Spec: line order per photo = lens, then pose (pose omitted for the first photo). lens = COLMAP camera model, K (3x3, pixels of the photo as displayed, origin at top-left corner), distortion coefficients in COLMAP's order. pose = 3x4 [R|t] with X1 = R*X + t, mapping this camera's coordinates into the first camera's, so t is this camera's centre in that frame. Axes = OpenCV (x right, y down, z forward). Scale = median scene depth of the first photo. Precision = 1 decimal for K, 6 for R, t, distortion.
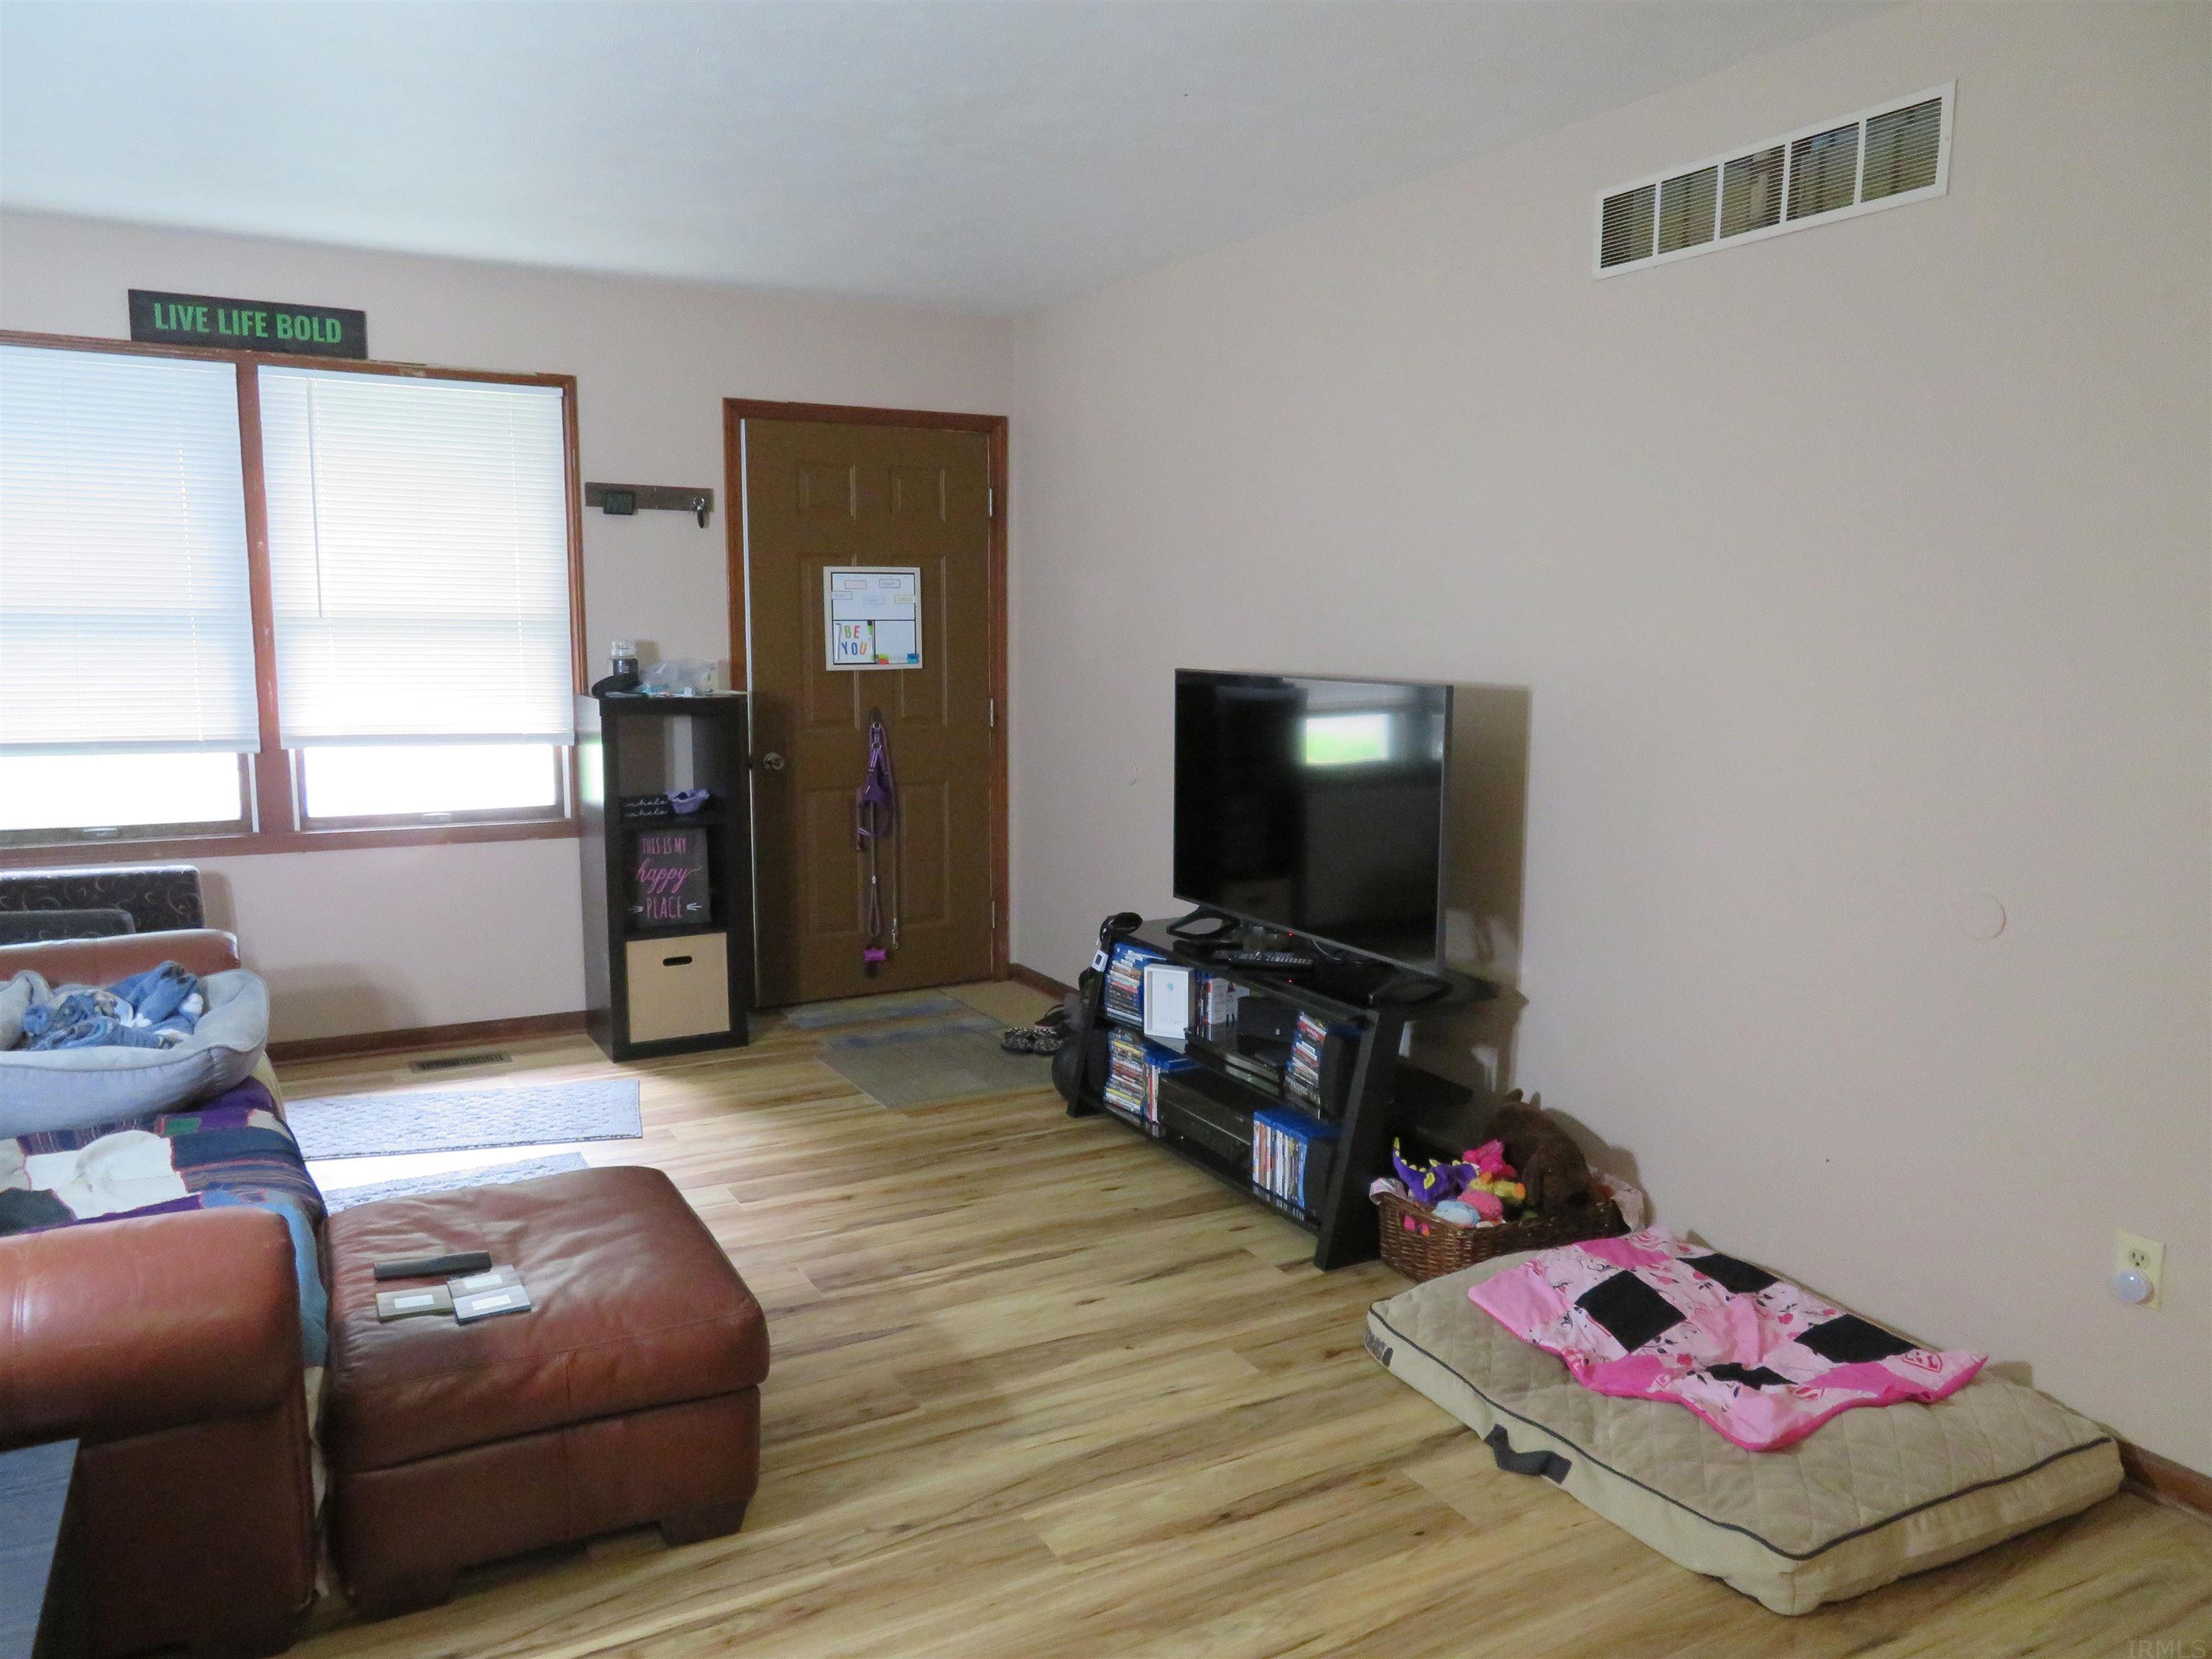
lens RADIAL K [[1569.7, 0, 1106.0], [0, 1569.7, 829.5], [0, 0, 1]] dist [-0.000805, 0.000381]
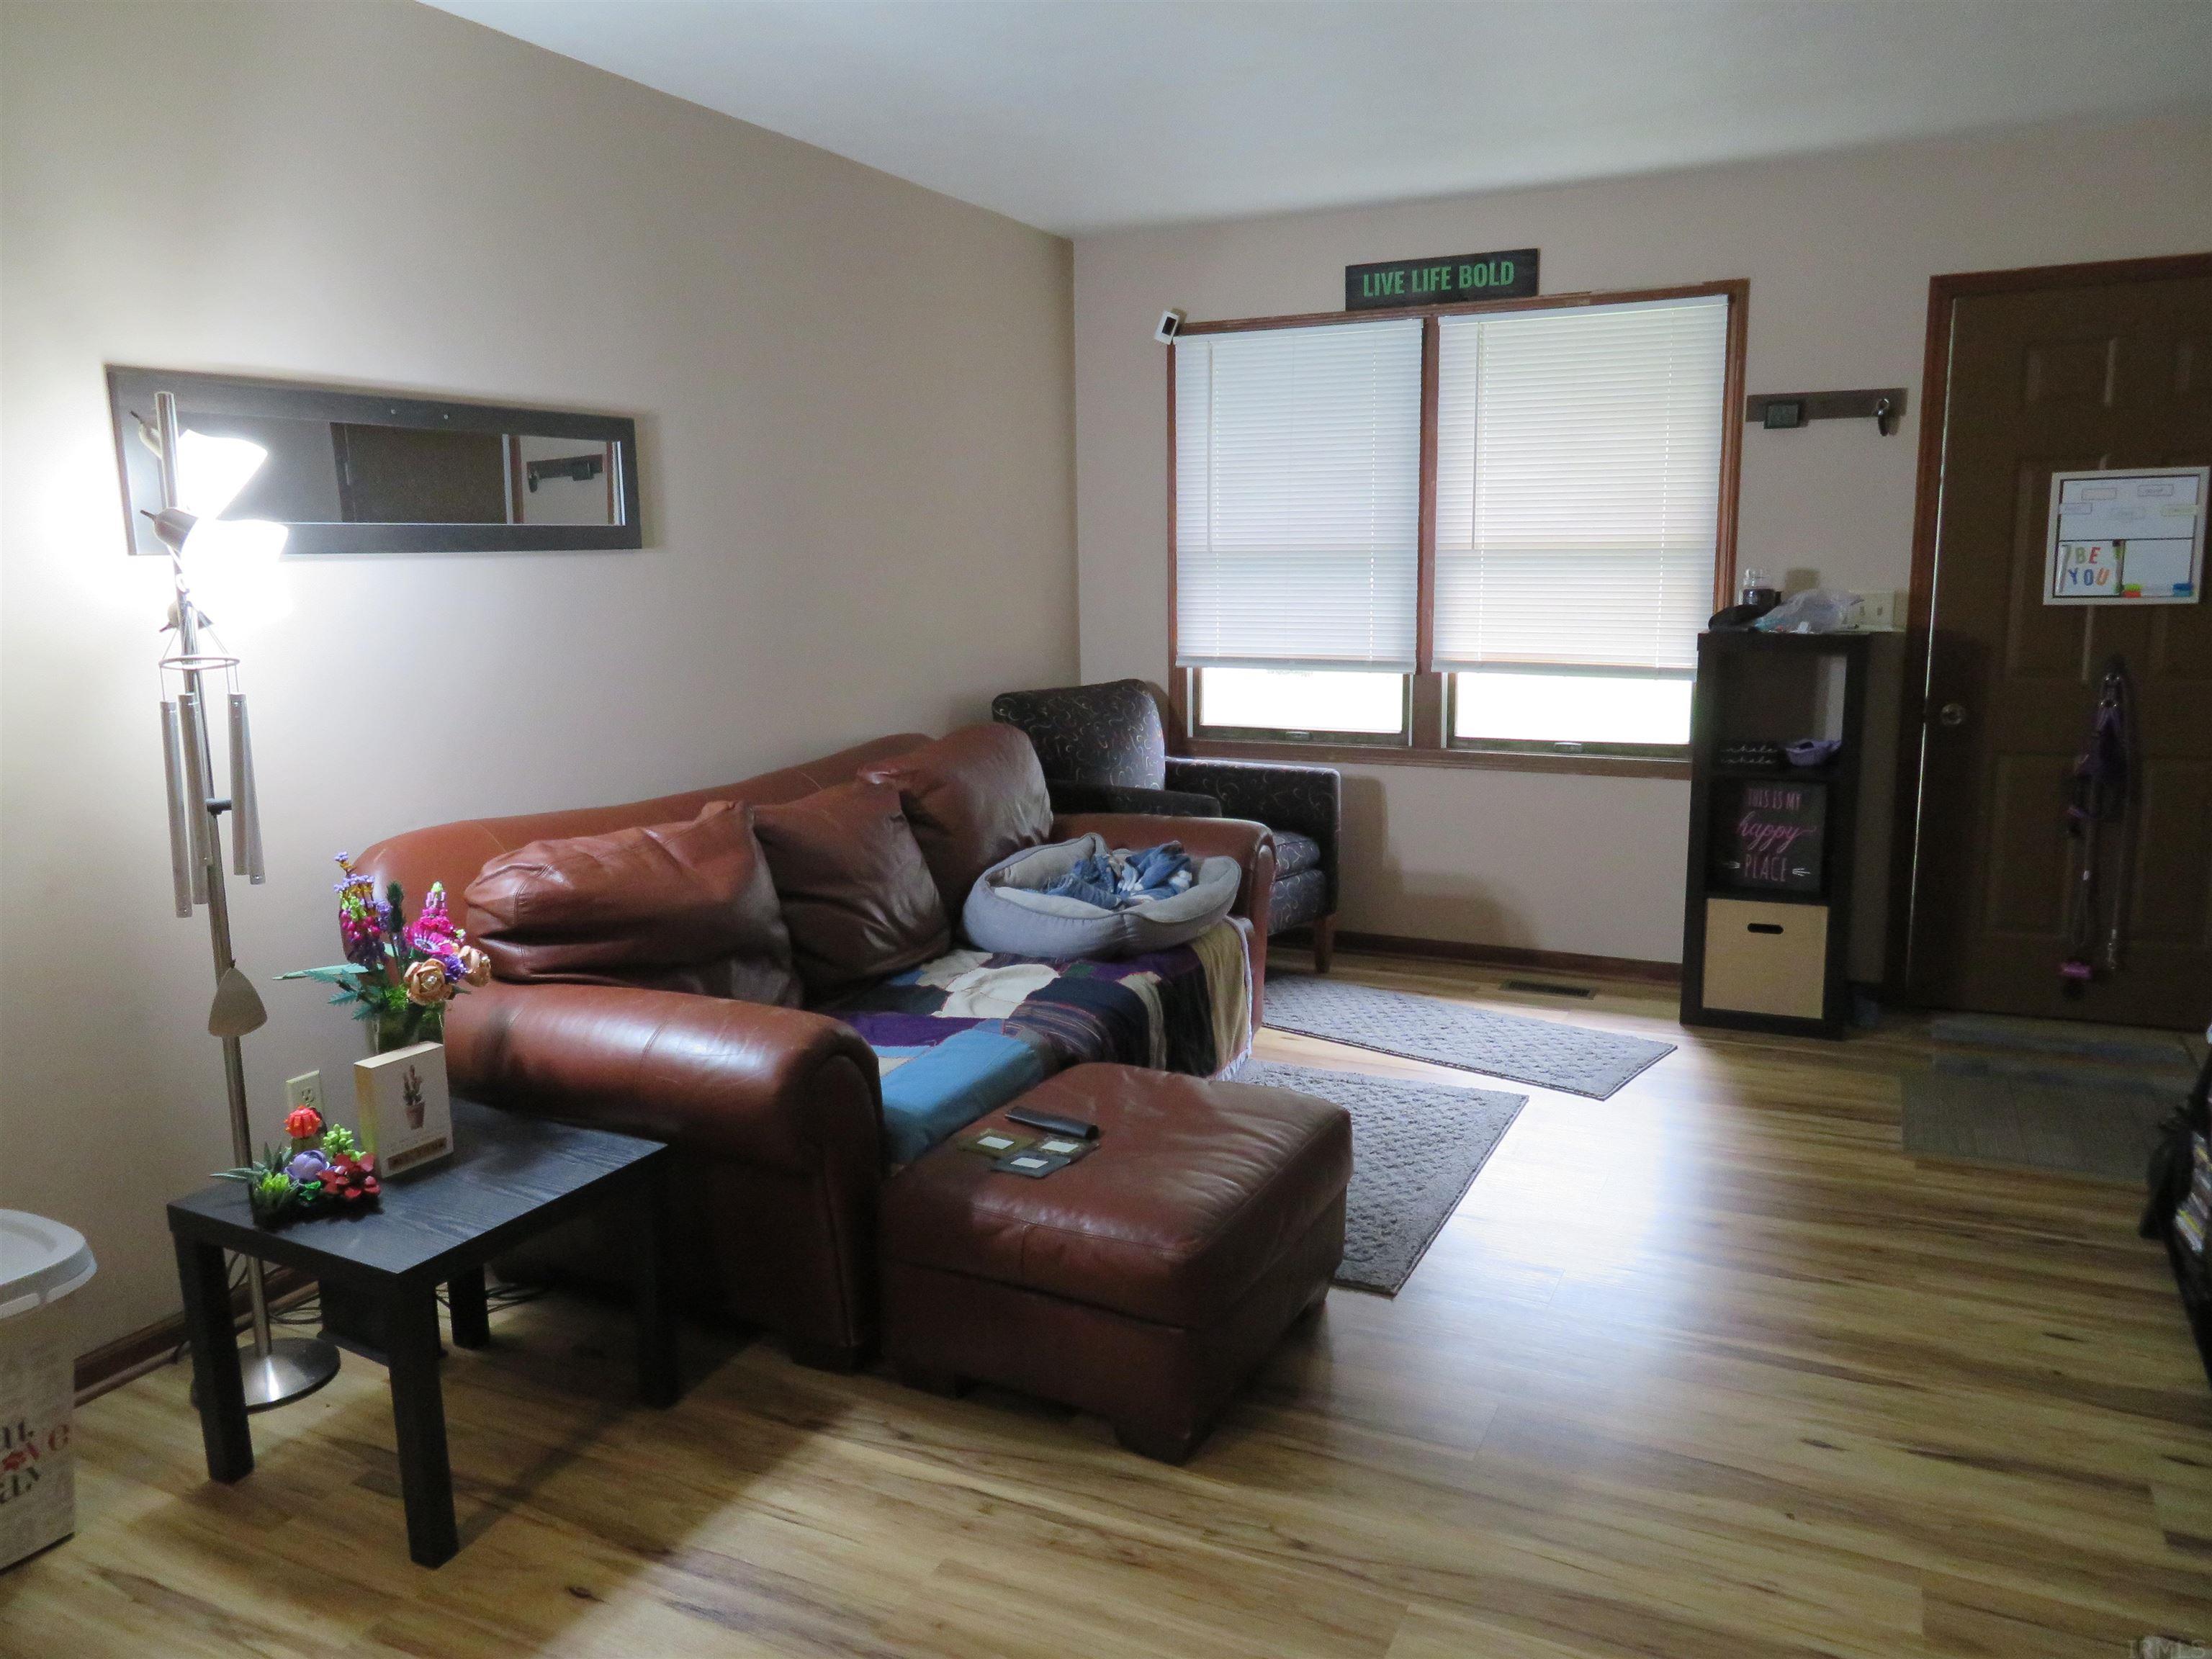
lens RADIAL K [[1574.5, 0, 1106.0], [0, 1574.5, 829.5], [0, 0, 1]] dist [-0.020509, 0.014617]
pose [[0.568746, 0.124856, -0.812982, 0.242366], [-0.090884, 0.991899, 0.088753, -0.018294], [0.817477, 0.023410, 0.575485, 0.184014]]
